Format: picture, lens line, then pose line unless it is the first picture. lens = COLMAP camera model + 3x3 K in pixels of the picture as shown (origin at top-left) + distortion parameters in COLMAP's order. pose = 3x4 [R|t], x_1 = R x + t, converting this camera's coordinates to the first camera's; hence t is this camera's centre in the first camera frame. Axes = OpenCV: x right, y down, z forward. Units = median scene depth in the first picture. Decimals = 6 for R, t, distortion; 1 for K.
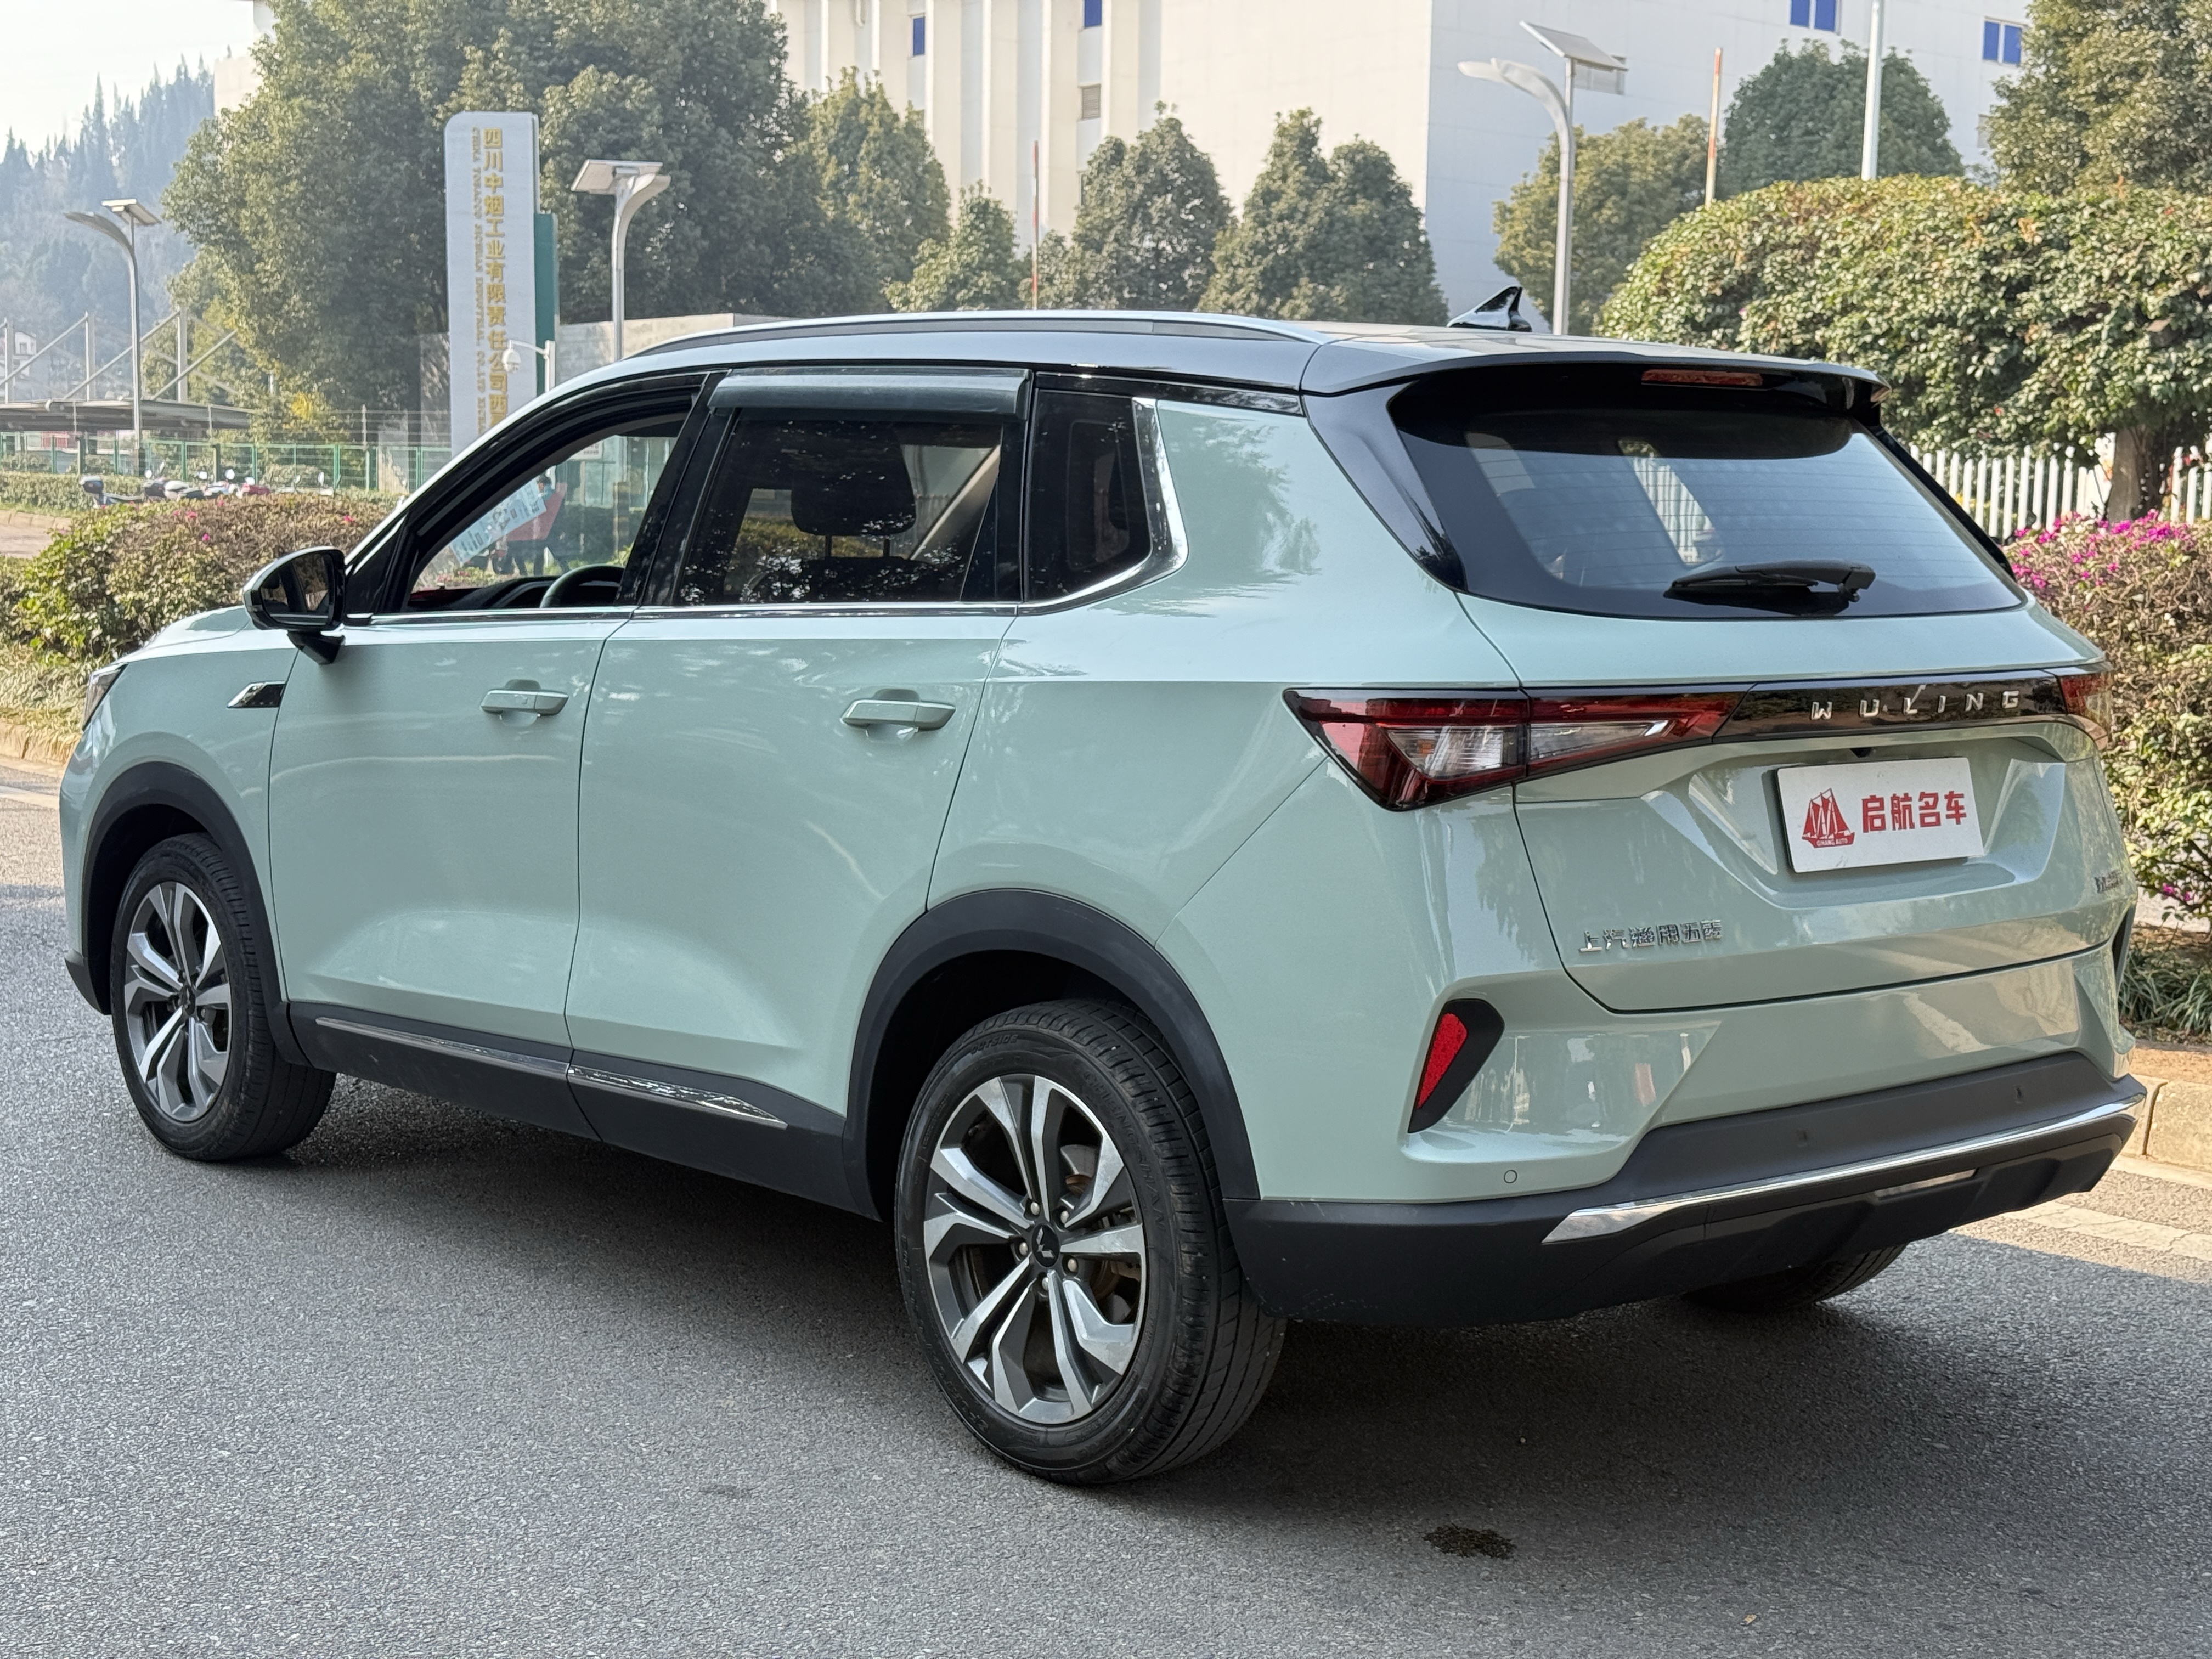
lens RADIAL K [[3103.8, 0, 1106.0], [0, 3103.8, 829.5], [0, 0, 1]] dist [0.187010, -0.411965]
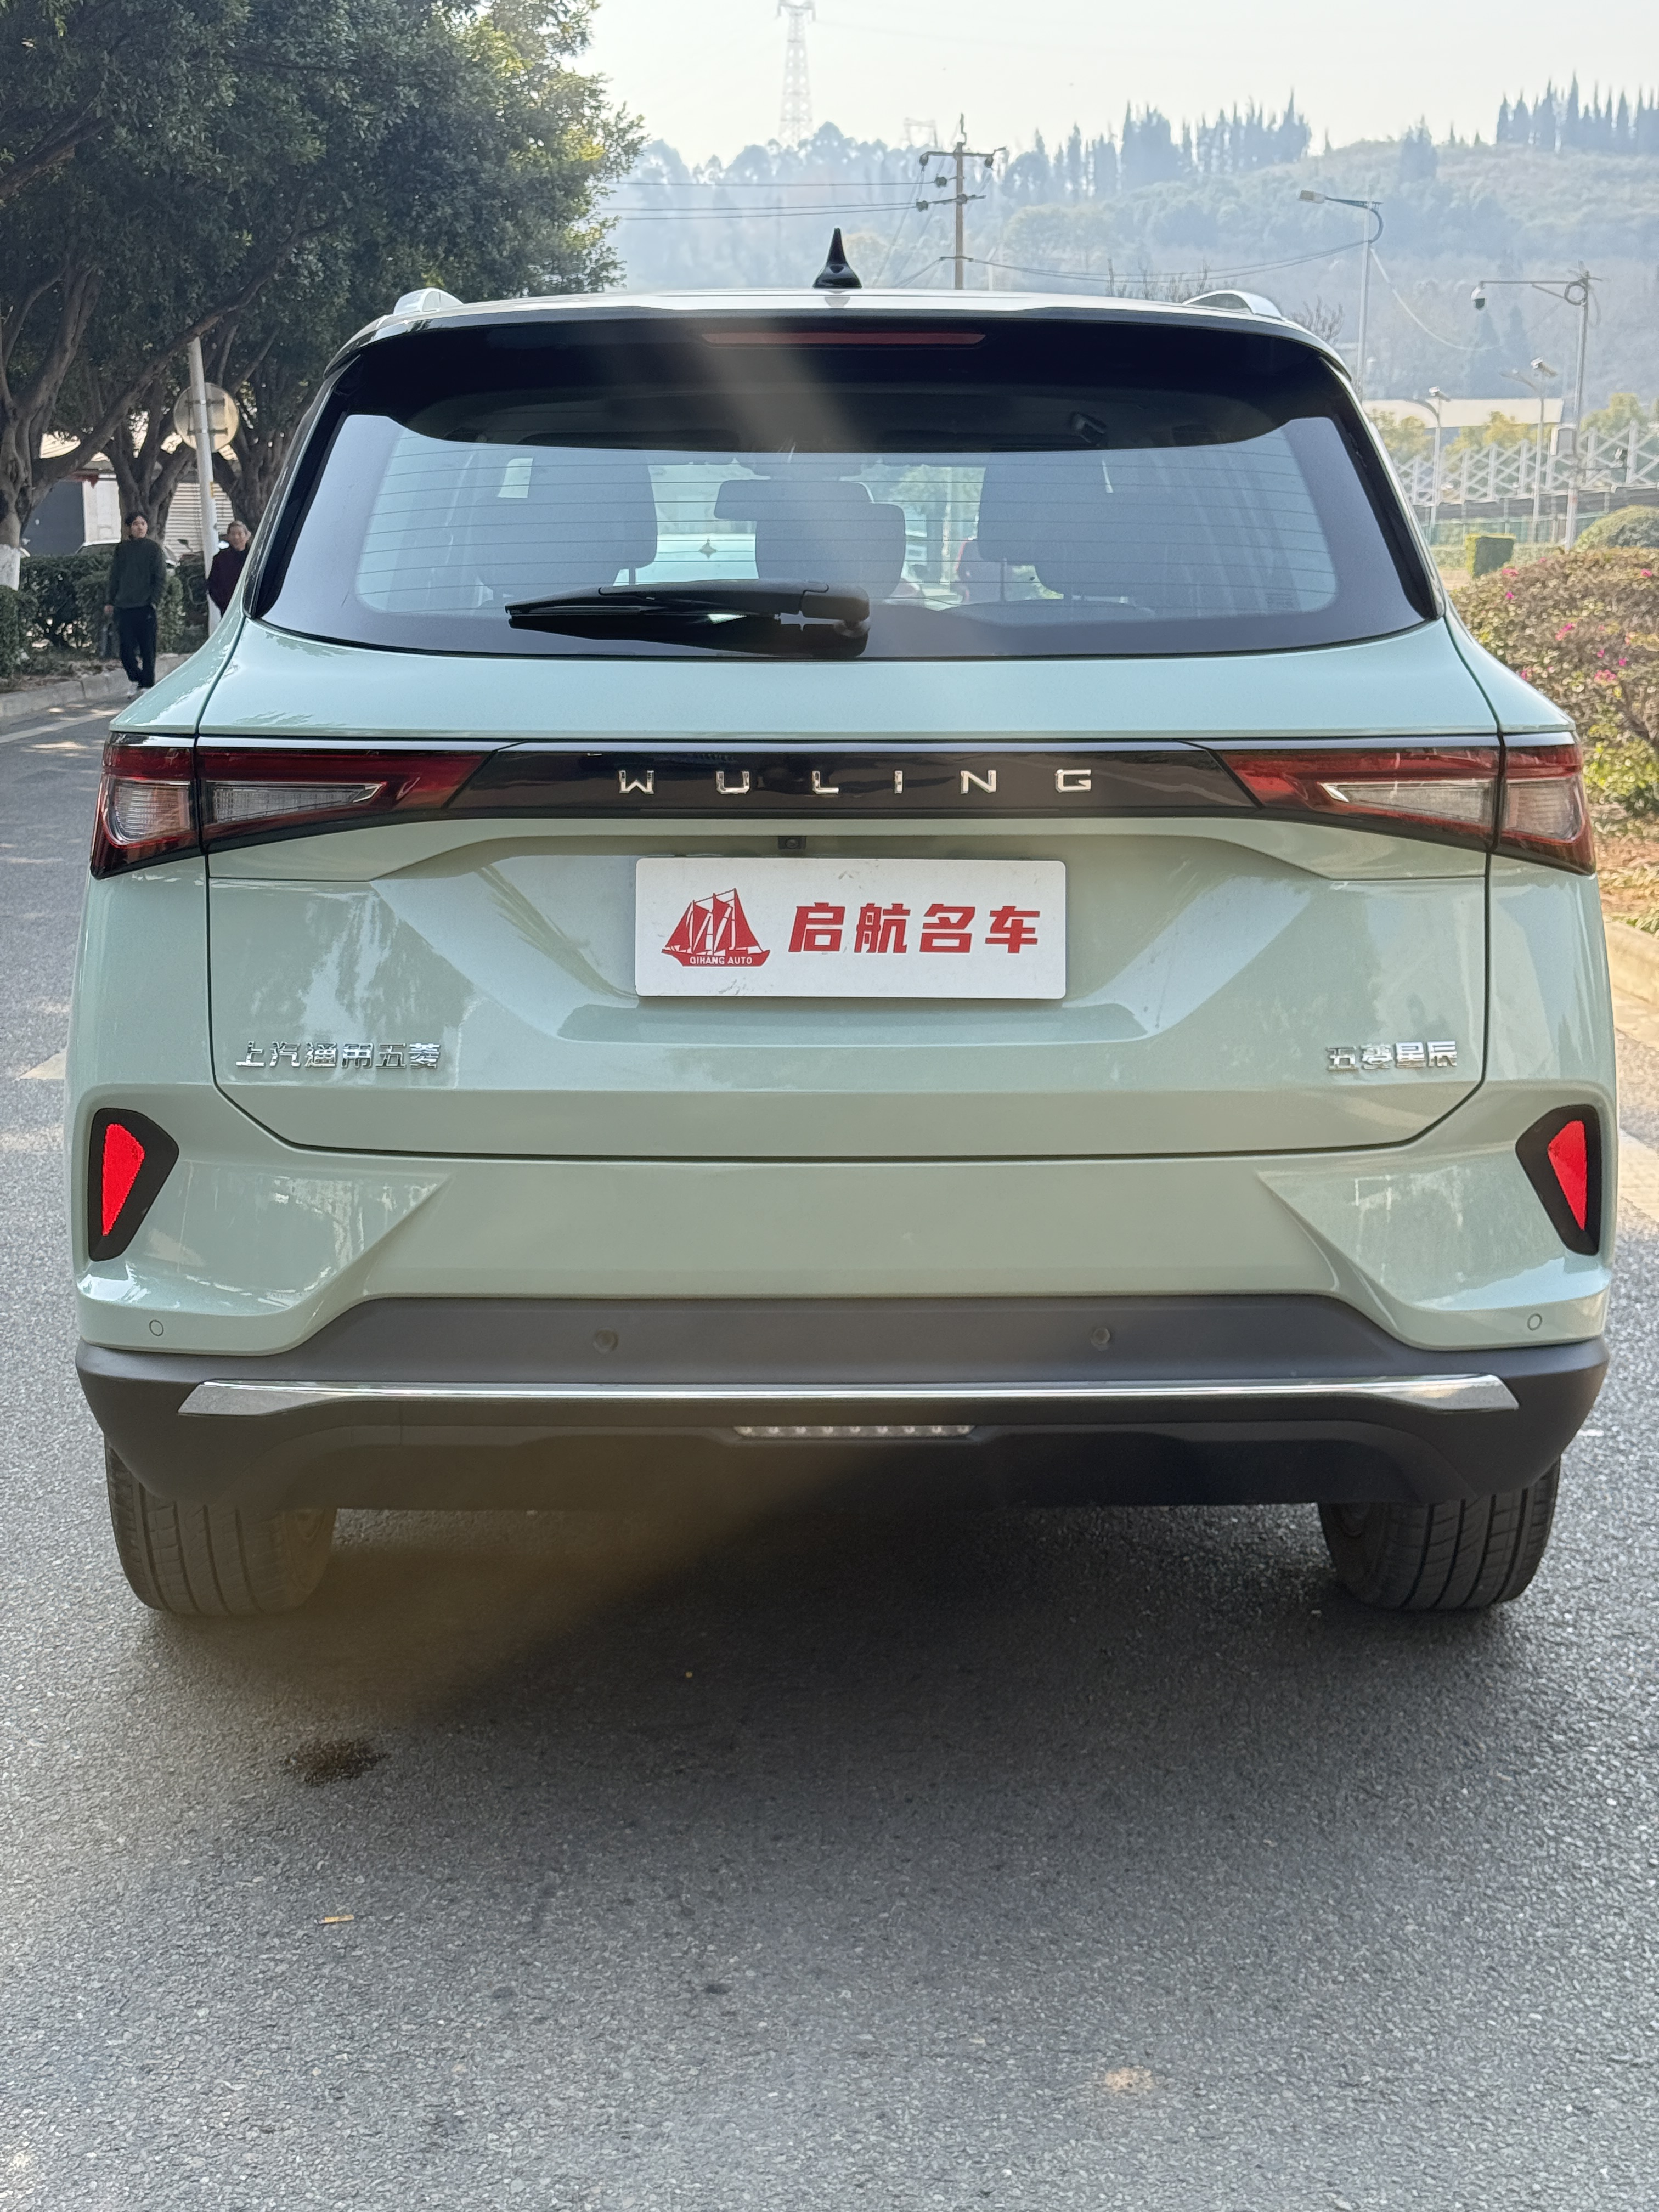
lens RADIAL K [[3103.8, 0, 829.5], [0, 3103.8, 1106.0], [0, 0, 1]] dist [0.187010, -0.411965]
pose [[0.775394, 0.097466, -0.623911, 0.715700], [-0.057970, 0.994831, 0.083366, -0.024668], [0.628811, -0.028473, 0.777036, 0.430926]]
